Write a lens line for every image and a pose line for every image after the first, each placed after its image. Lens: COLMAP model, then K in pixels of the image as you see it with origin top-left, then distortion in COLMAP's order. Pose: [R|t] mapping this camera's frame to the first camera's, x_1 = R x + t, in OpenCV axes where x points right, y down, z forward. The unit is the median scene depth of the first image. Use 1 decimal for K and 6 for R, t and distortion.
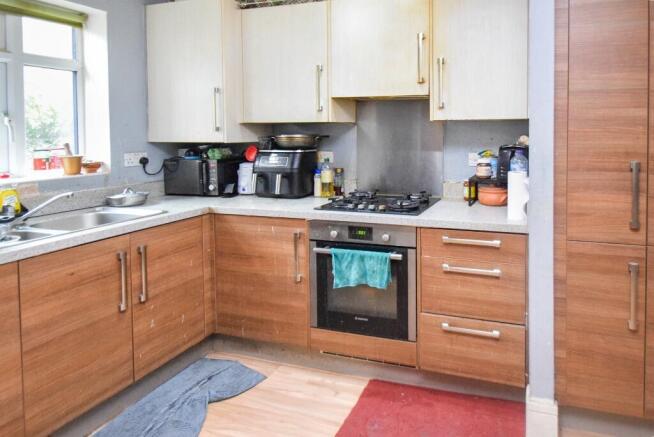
lens RADIAL K [[353.3, 0, 327.1], [0, 353.3, 202.0], [0, 0, 1]] dist [-0.000333, -0.000740]
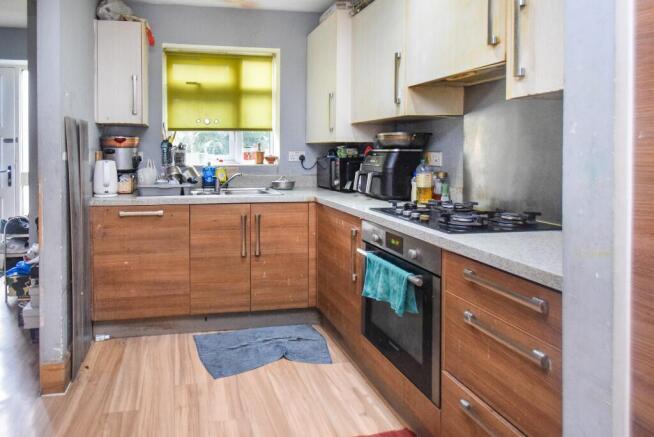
lens RADIAL K [[348.8, 0, 327.0], [0, 348.8, 218.5], [0, 0, 1]] dist [0.001483, -0.000124]
pose [[0.579054, 0.153986, -0.800615, 0.632254], [-0.167648, 0.983505, 0.067908, 0.001376], [0.797866, 0.094899, 0.595318, 0.349856]]
